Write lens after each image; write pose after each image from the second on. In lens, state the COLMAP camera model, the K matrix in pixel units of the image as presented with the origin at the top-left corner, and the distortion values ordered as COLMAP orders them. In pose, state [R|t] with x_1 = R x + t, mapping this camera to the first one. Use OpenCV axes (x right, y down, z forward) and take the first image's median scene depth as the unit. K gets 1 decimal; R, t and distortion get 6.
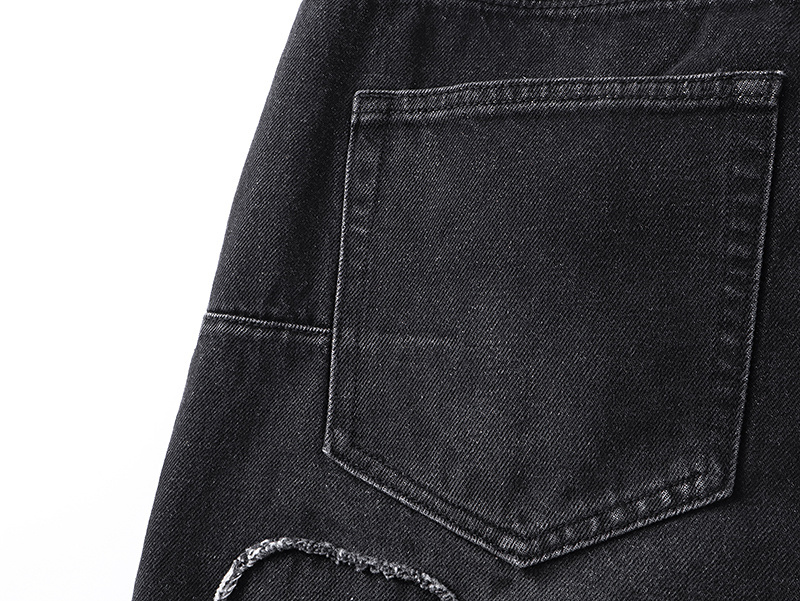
lens RADIAL K [[803.3, 0, 400.0], [0, 803.3, 300.5], [0, 0, 1]] dist [0.002840, -0.007334]
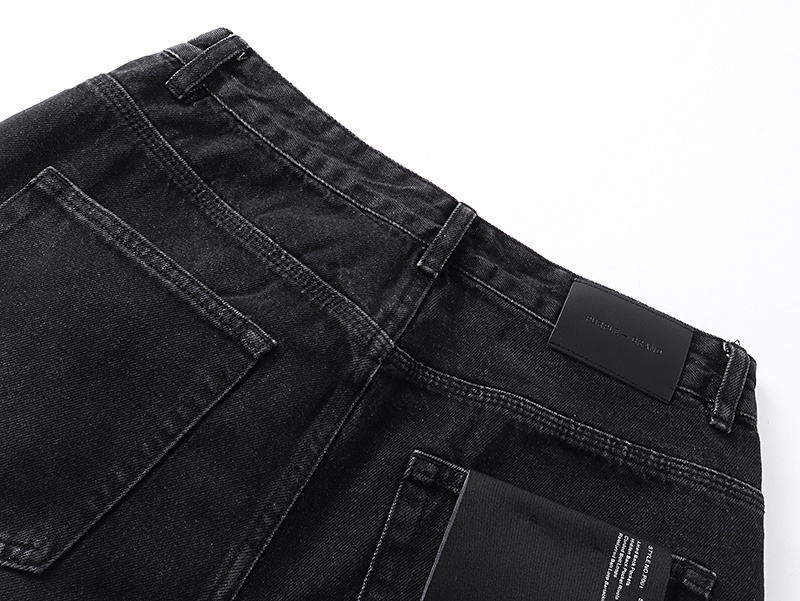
lens RADIAL K [[803.3, 0, 400.0], [0, 803.3, 300.5], [0, 0, 1]] dist [0.002840, -0.007334]
pose [[0.781418, 0.611486, 0.124378, 0.409518], [-0.582146, 0.786144, -0.207566, -0.168972], [-0.224703, 0.089790, 0.970282, -0.422588]]
